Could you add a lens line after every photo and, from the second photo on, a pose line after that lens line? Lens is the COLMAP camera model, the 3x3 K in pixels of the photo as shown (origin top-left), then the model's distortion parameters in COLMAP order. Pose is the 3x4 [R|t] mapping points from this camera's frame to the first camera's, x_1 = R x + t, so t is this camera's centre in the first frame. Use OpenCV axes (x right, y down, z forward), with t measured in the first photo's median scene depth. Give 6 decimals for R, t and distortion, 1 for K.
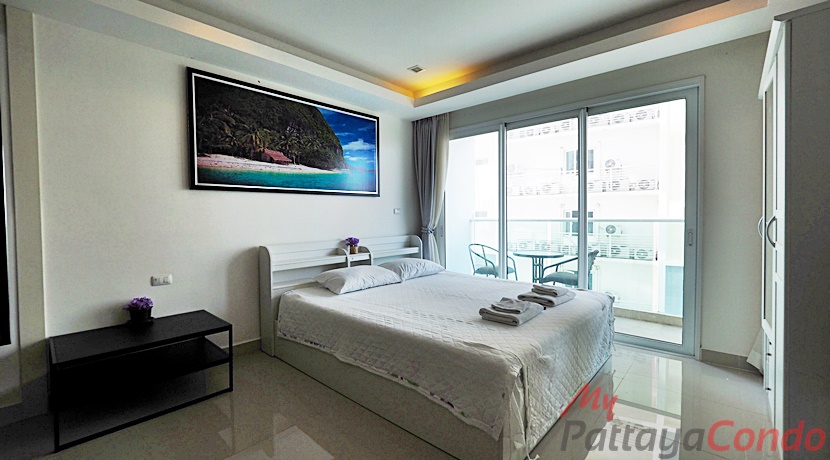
lens RADIAL K [[352.7, 0, 409.1], [0, 352.7, 227.4], [0, 0, 1]] dist [-0.001374, 0.000706]
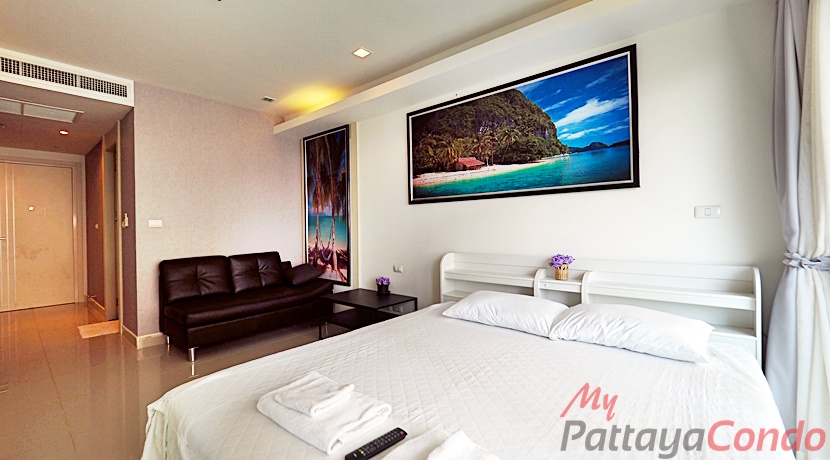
lens RADIAL K [[352.7, 0, 414.6], [0, 352.7, 229.9], [0, 0, 1]] dist [-0.001374, 0.000706]
pose [[0.024190, 0.014829, -0.999597, 0.567783], [-0.020673, 0.999684, 0.014330, -0.025248], [0.999494, 0.020318, 0.024489, 0.790053]]
